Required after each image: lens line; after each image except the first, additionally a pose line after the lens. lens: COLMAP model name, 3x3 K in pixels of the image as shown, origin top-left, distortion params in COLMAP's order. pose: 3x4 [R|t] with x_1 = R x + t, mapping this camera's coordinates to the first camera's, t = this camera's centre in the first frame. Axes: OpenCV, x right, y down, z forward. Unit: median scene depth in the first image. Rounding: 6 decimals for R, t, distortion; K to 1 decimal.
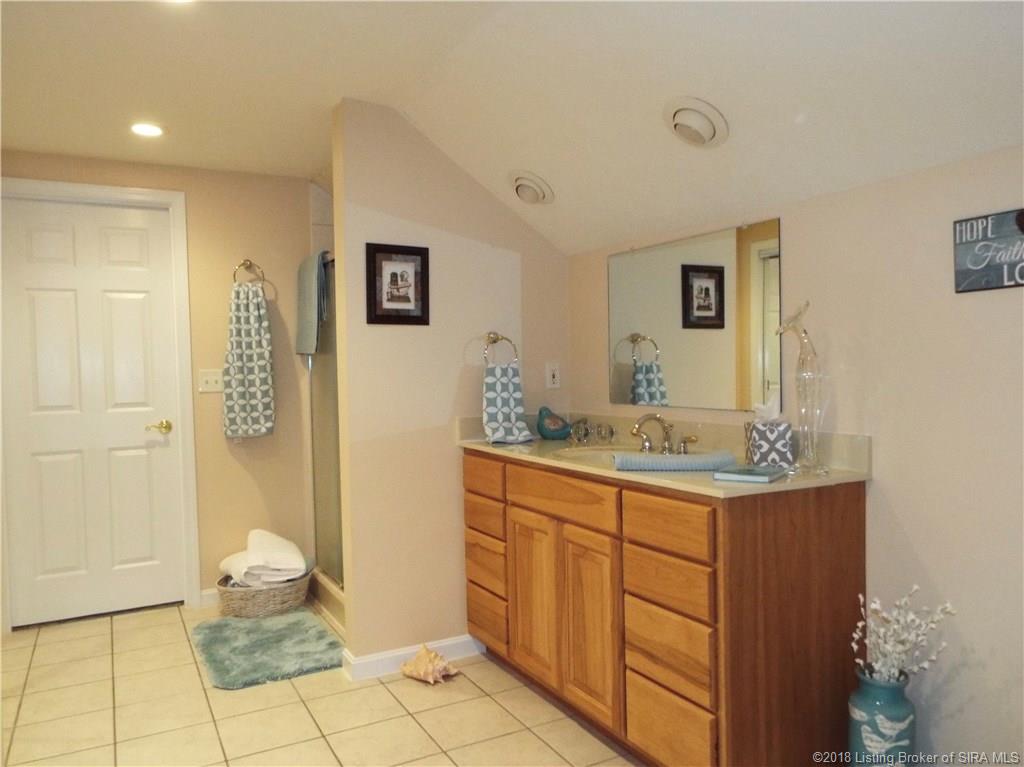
lens RADIAL K [[736.6, 0, 510.1], [0, 736.6, 410.0], [0, 0, 1]] dist [-0.005705, -0.002965]
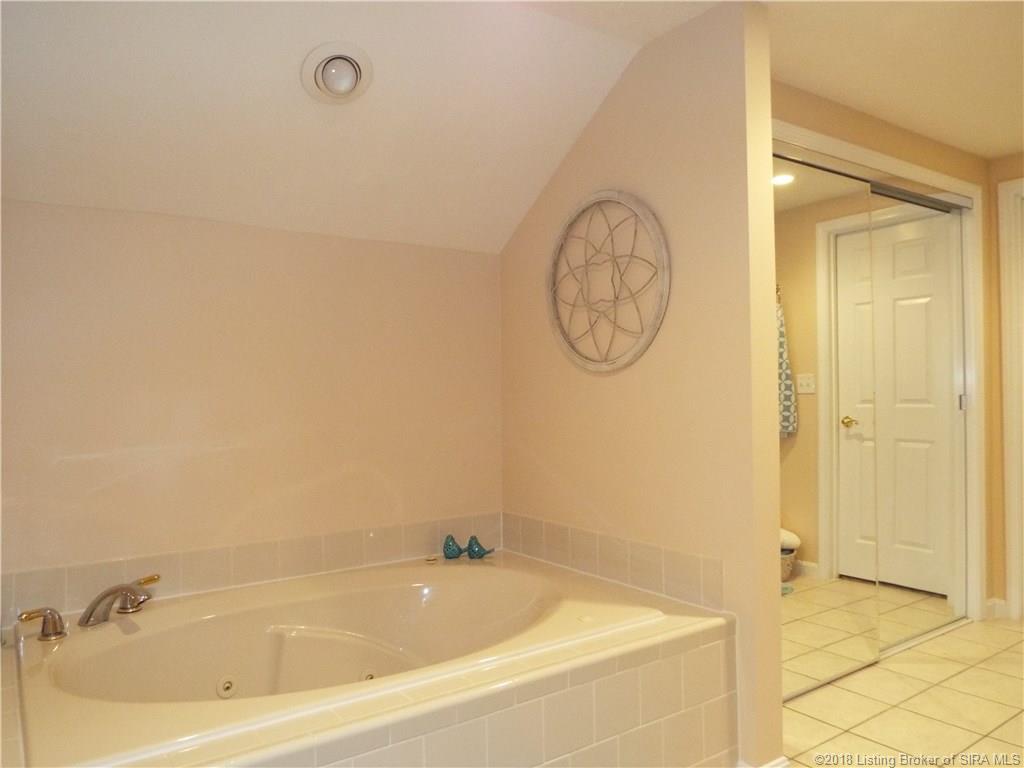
lens RADIAL K [[750.1, 0, 532.6], [0, 750.1, 380.3], [0, 0, 1]] dist [-0.009365, -0.009545]
pose [[0.129464, 0.009209, -0.991541, 0.506388], [-0.036280, 0.999331, 0.004544, -0.022045], [0.990920, 0.035385, 0.129712, 0.293759]]
